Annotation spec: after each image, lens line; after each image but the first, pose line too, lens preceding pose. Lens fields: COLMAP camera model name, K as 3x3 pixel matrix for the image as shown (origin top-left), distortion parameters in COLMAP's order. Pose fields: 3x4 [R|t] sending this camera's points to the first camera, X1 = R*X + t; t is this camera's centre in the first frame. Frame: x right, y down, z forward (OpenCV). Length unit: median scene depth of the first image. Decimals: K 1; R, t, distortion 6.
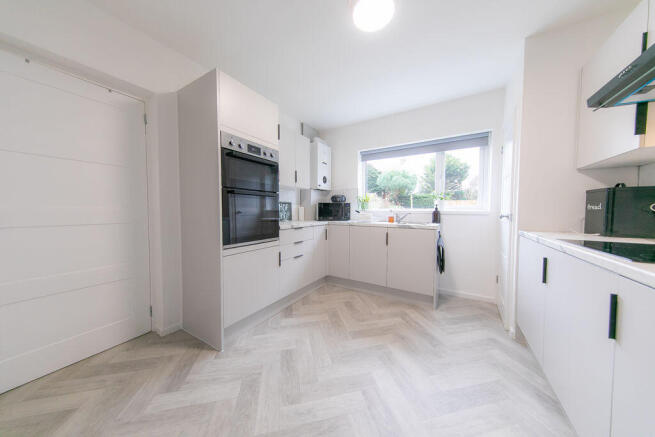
lens RADIAL K [[204.0, 0, 328.8], [0, 204.0, 217.4], [0, 0, 1]] dist [0.001259, -0.000053]
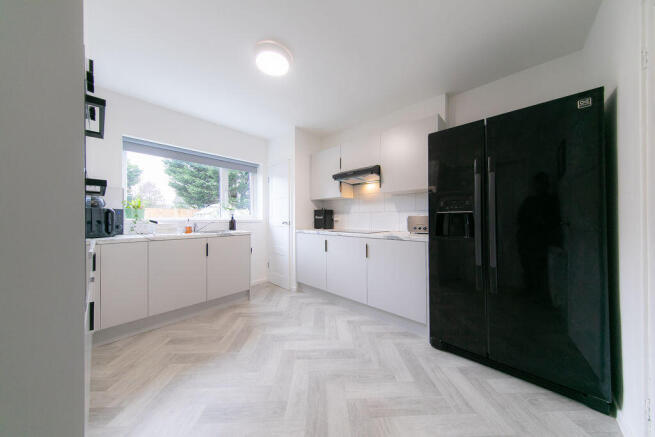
lens RADIAL K [[204.0, 0, 327.7], [0, 204.0, 217.2], [0, 0, 1]] dist [0.001259, -0.000053]
pose [[0.191214, -0.000565, 0.981548, -0.645336], [0.039744, 0.999184, -0.007167, -0.021271], [-0.980743, 0.040381, 0.191080, 0.309487]]
